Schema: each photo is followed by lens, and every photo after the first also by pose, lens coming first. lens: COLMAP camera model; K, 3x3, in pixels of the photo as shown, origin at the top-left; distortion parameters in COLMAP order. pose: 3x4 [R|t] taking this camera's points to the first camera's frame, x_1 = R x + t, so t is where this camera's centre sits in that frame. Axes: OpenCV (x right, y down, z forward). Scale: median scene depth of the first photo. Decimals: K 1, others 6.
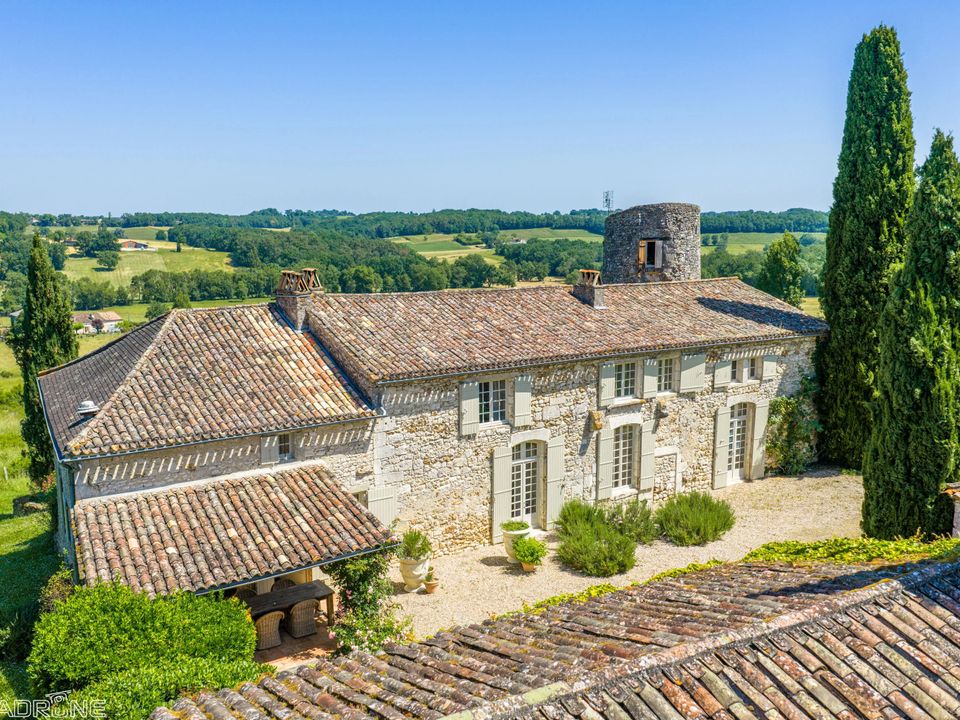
lens RADIAL K [[893.4, 0, 480.0], [0, 893.4, 360.0], [0, 0, 1]] dist [0.007134, 0.003879]
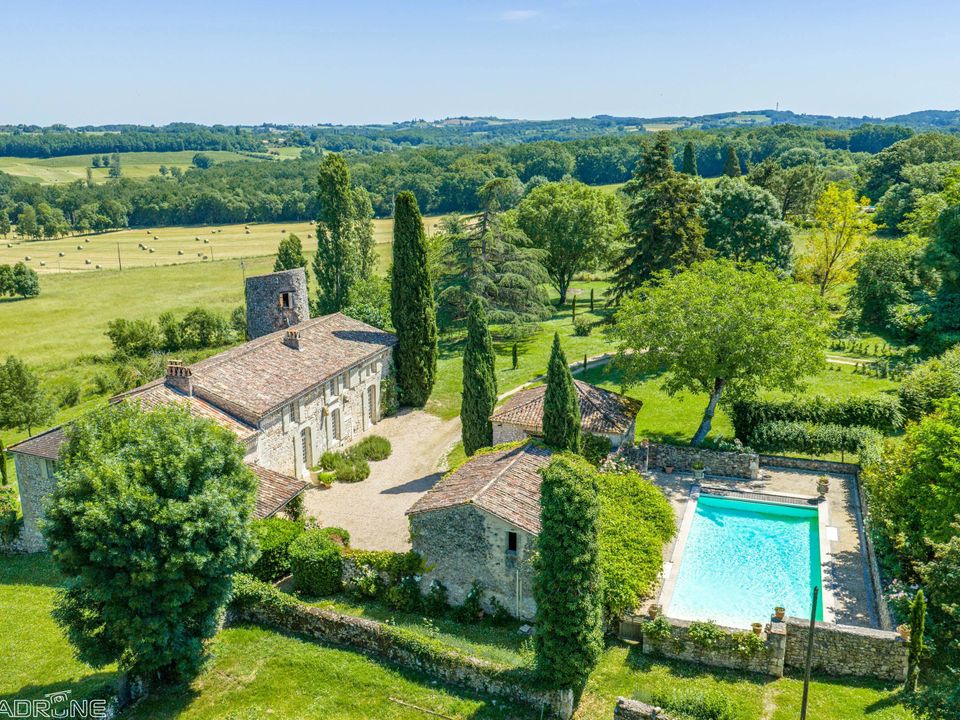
lens RADIAL K [[893.4, 0, 480.0], [0, 893.4, 360.0], [0, 0, 1]] dist [0.007134, 0.003879]
pose [[0.792589, -0.157281, 0.589122, -0.707688], [0.099758, 0.986590, 0.129183, -0.252684], [-0.601540, -0.043619, 0.797651, -0.766191]]
